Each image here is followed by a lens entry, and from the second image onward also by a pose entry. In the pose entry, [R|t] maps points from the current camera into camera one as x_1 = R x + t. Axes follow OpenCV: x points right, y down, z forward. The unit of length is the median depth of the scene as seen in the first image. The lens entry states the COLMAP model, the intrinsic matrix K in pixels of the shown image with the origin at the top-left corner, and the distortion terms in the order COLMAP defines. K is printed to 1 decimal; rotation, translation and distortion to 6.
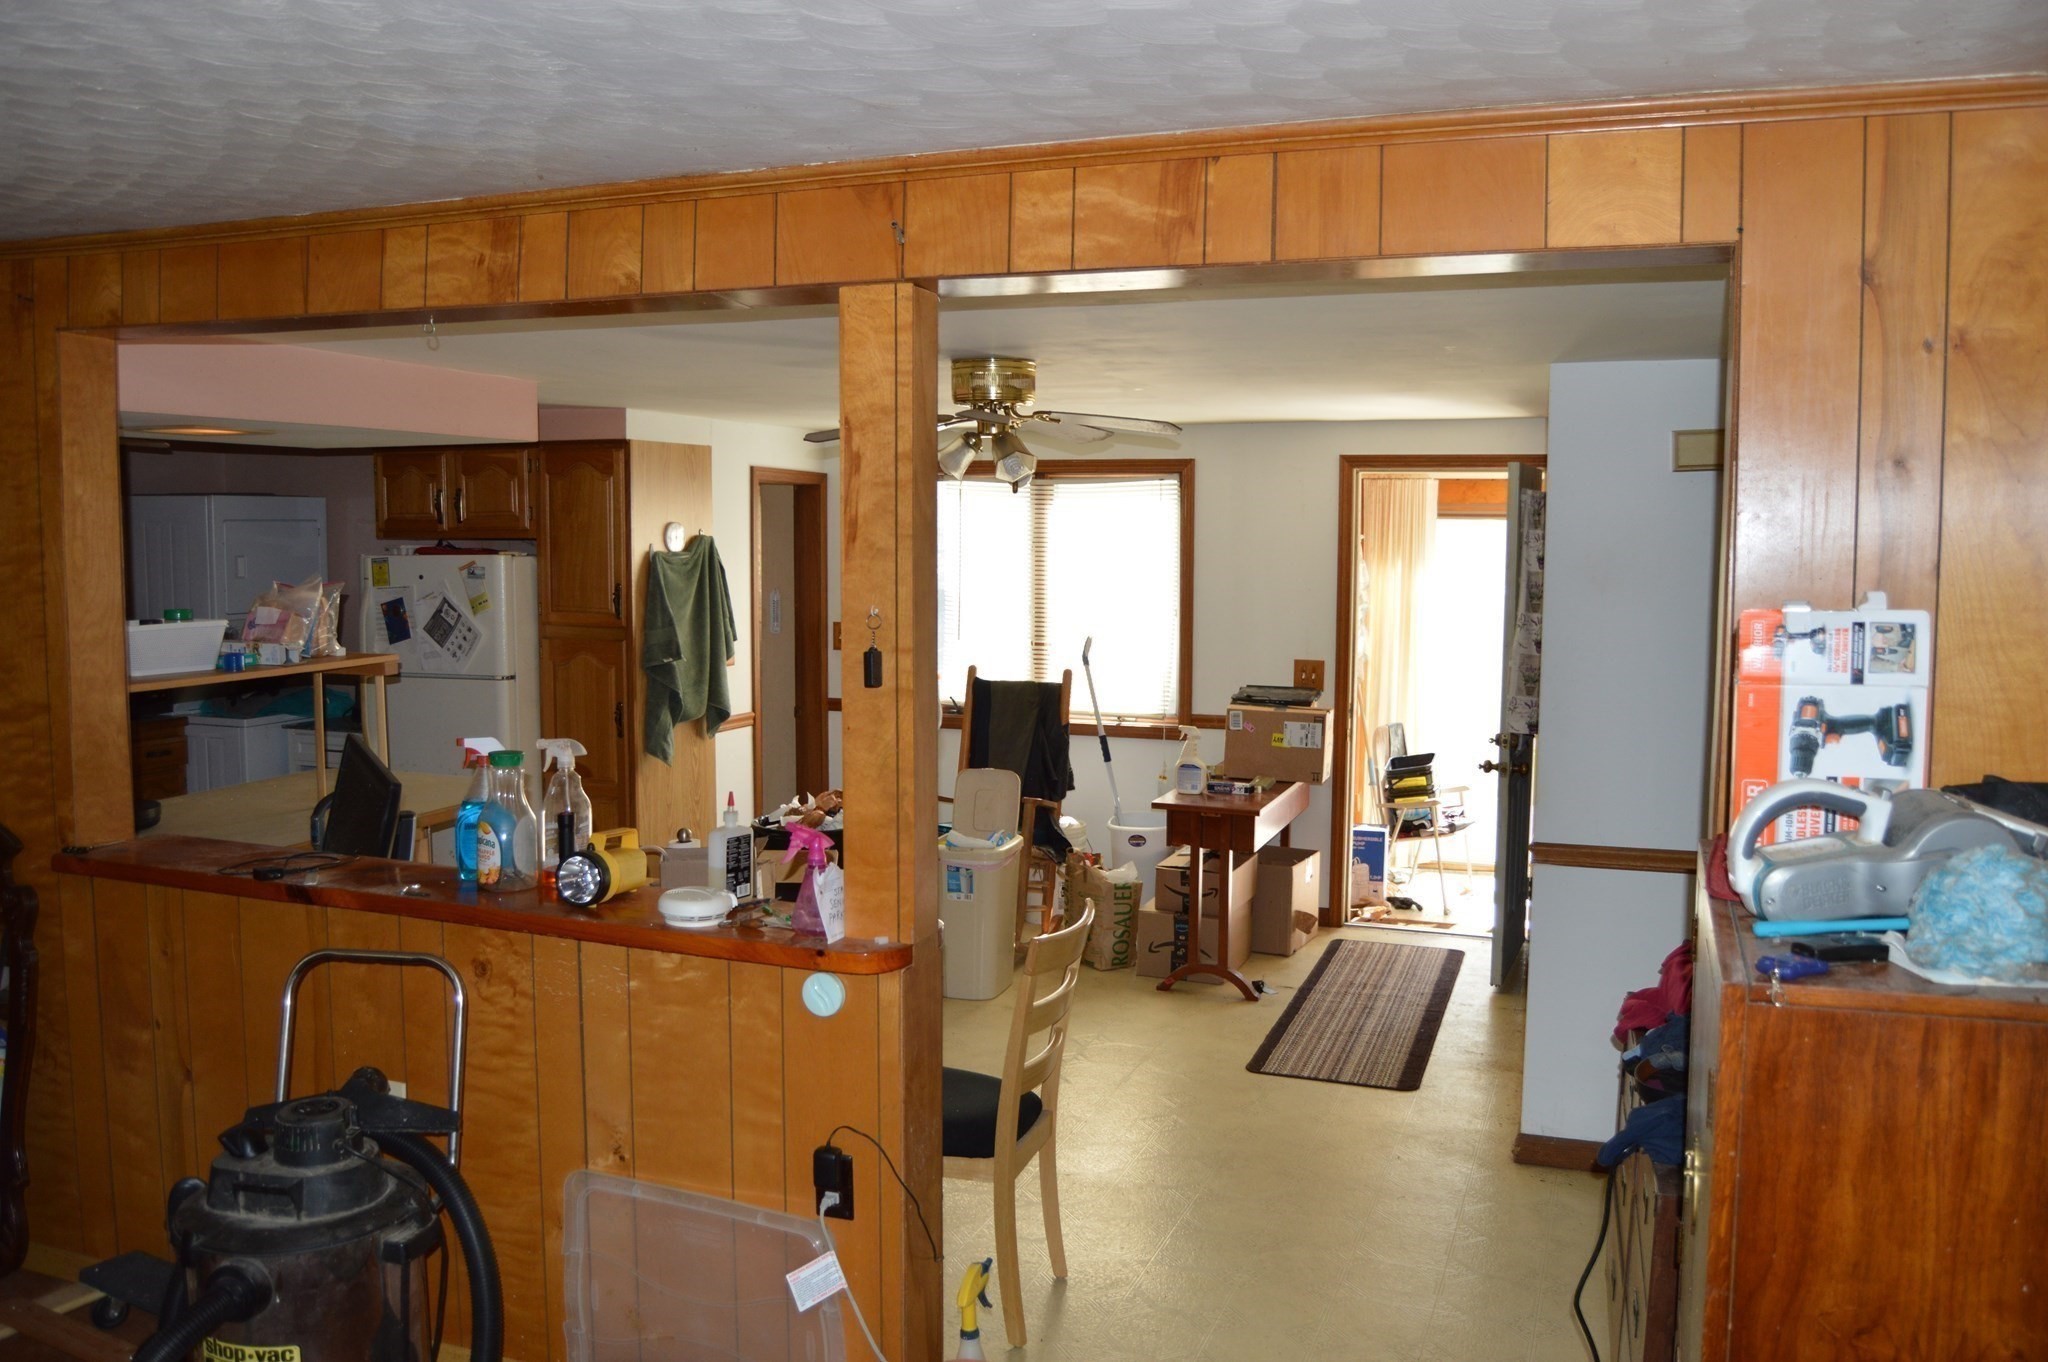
lens RADIAL K [[1636.0, 0, 1018.4], [0, 1636.0, 684.8], [0, 0, 1]] dist [-0.076592, 0.007392]
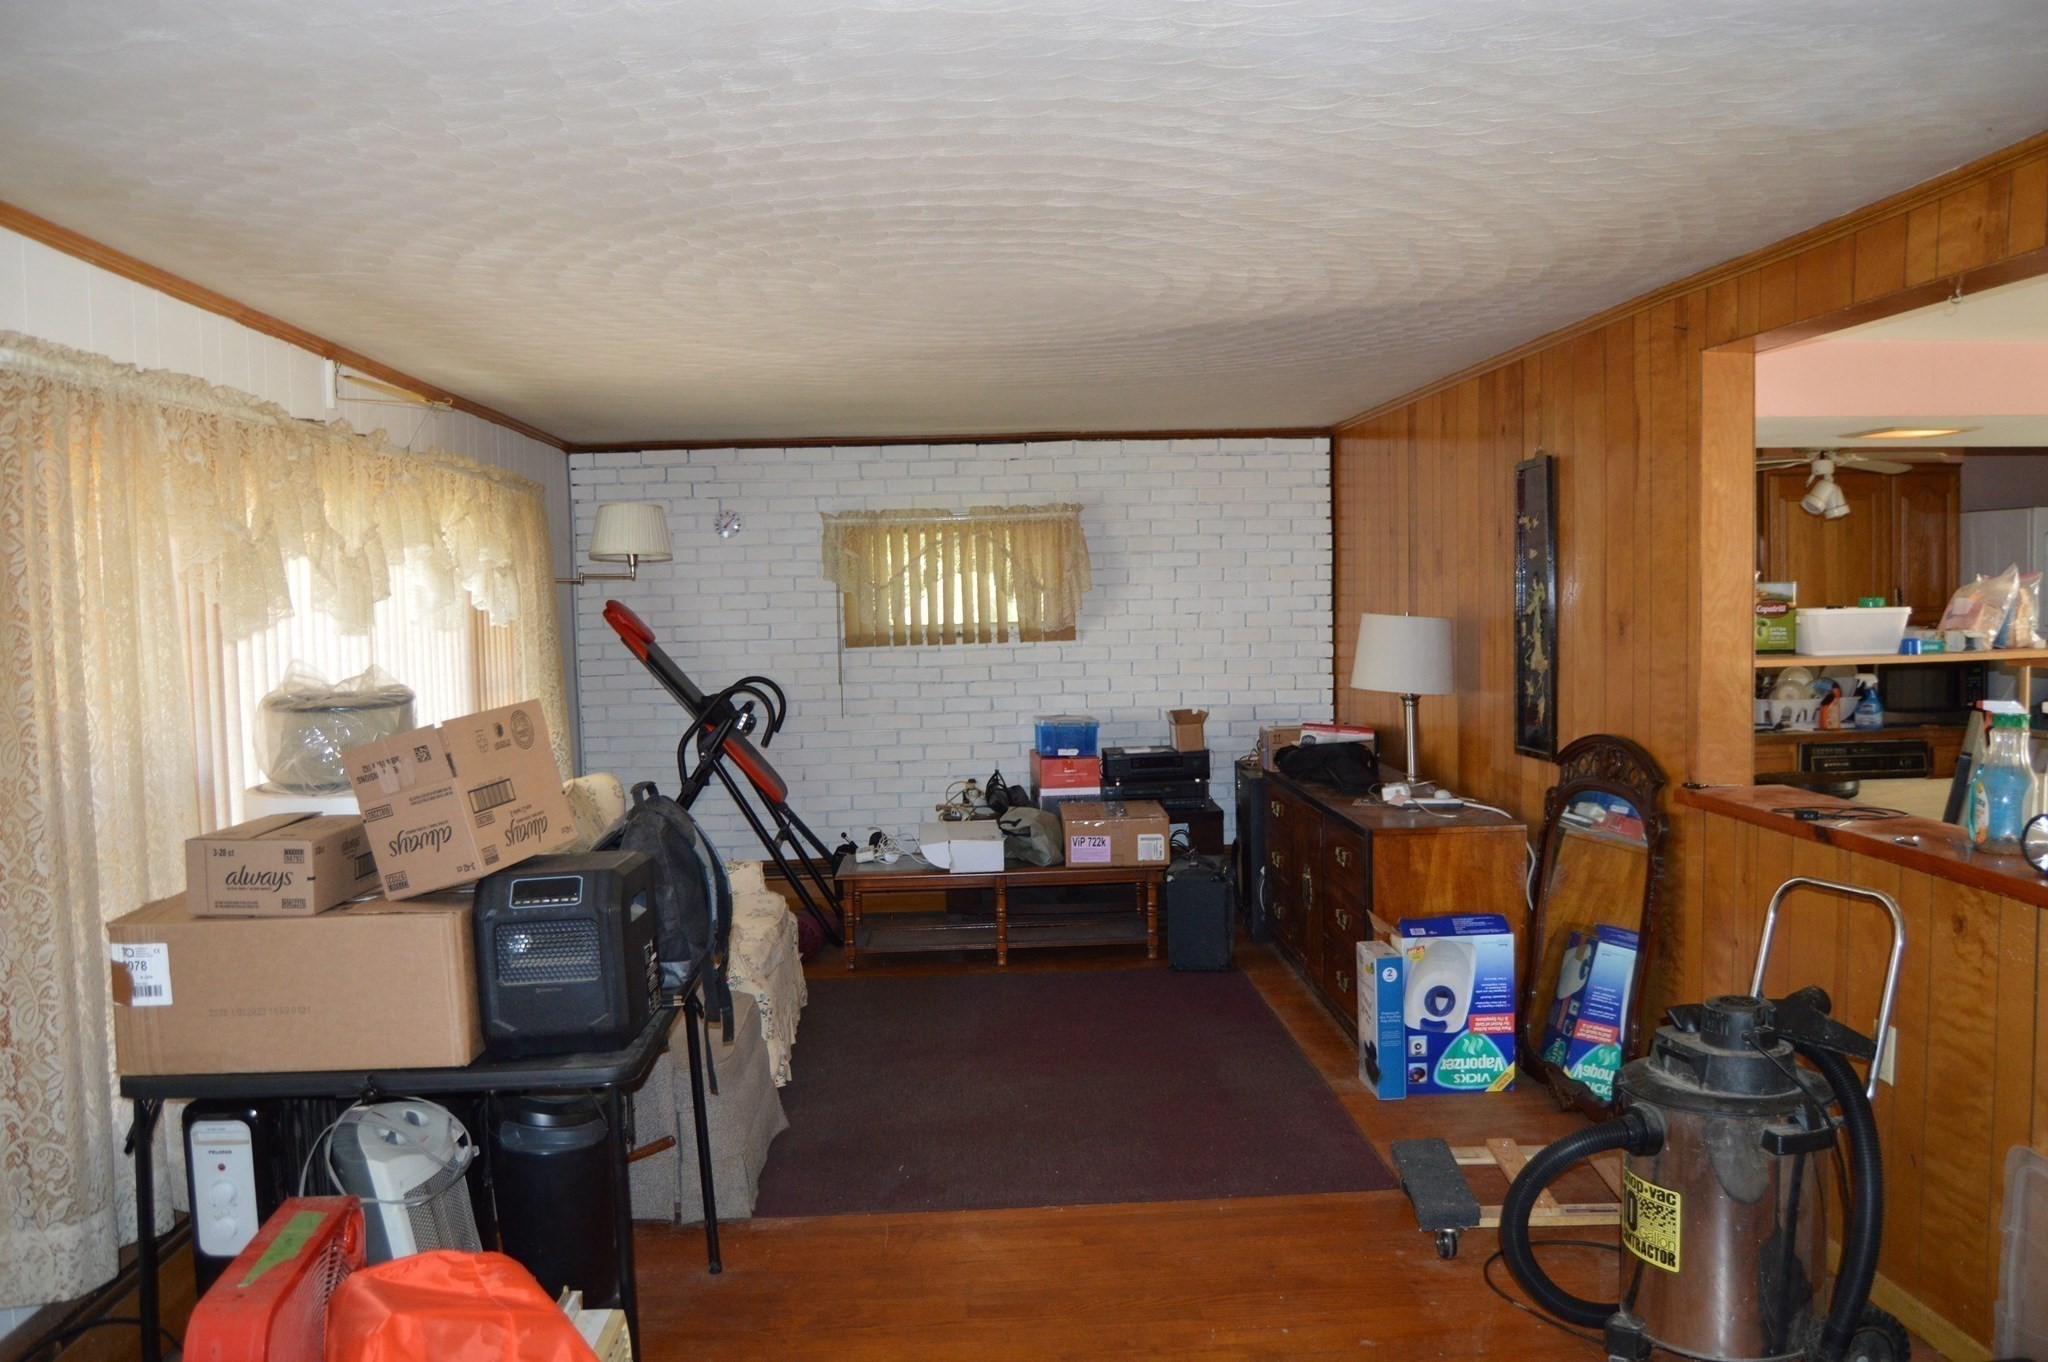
lens RADIAL K [[1636.0, 0, 1017.5], [0, 1636.0, 679.5], [0, 0, 1]] dist [-0.076592, 0.007392]
pose [[0.395451, 0.030060, -0.917995, 0.340057], [-0.064377, 0.997913, 0.004945, 0.056036], [0.916228, 0.057142, 0.396561, 0.063233]]
